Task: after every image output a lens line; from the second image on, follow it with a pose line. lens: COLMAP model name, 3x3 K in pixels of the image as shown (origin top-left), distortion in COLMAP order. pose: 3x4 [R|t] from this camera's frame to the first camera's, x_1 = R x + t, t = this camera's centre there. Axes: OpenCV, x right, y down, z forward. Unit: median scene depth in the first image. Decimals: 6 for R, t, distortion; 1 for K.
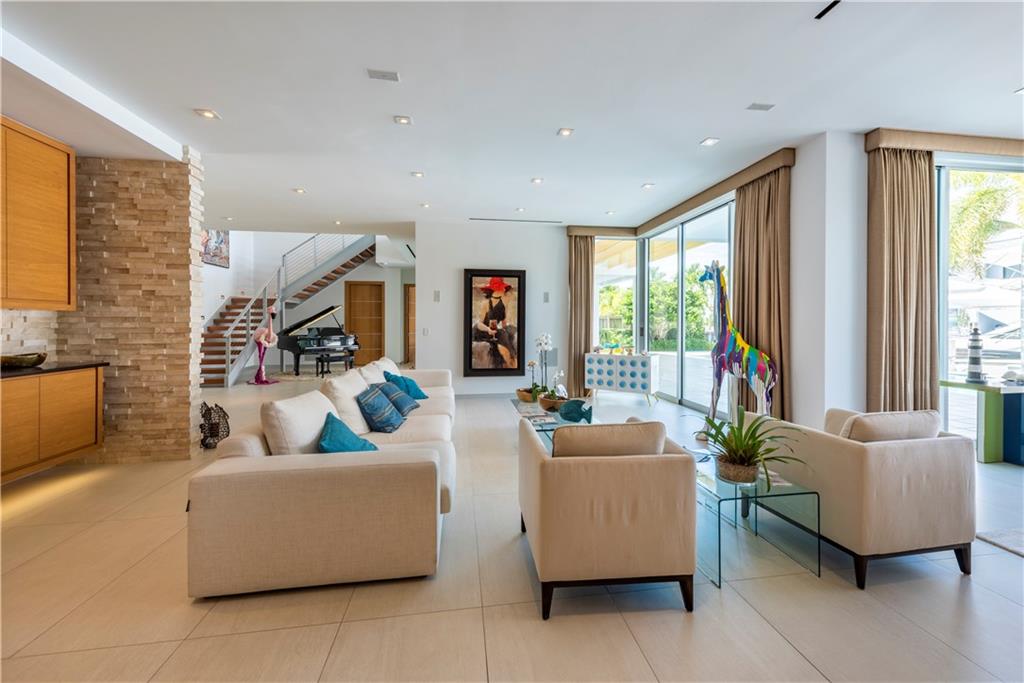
lens RADIAL K [[410.8, 0, 517.1], [0, 410.8, 324.0], [0, 0, 1]] dist [0.002347, 0.000291]
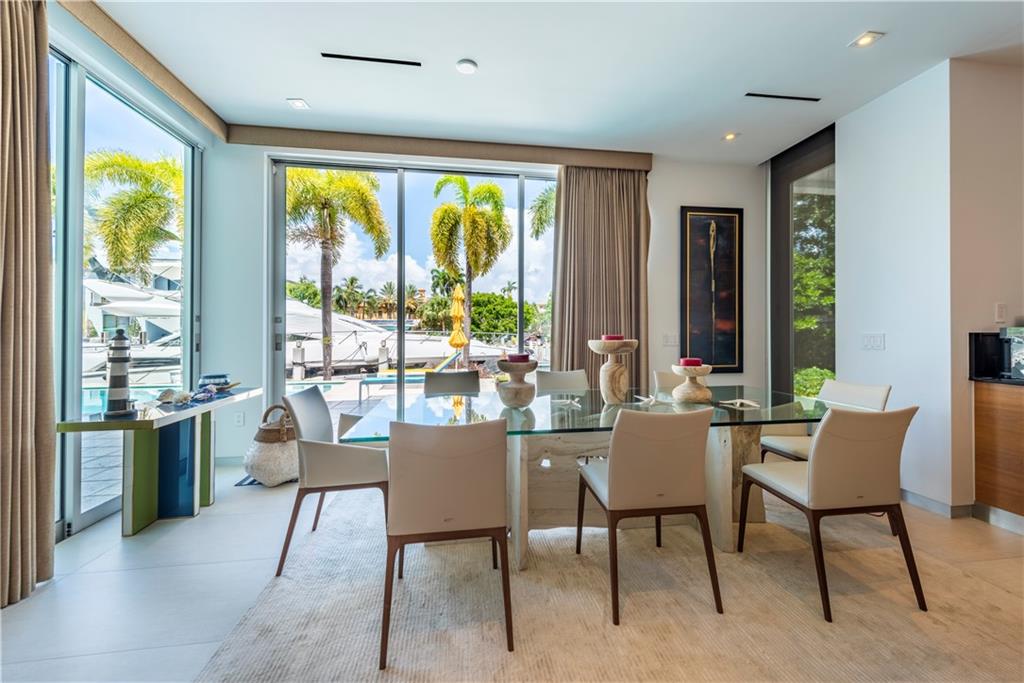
lens RADIAL K [[403.4, 0, 523.6], [0, 403.4, 331.0], [0, 0, 1]] dist [0.001379, 0.000009]
pose [[-0.017011, 0.006061, 0.999837, 0.264404], [0.001560, 0.999981, -0.006036, 0.009481], [-0.999854, 0.001458, -0.017020, 0.214756]]
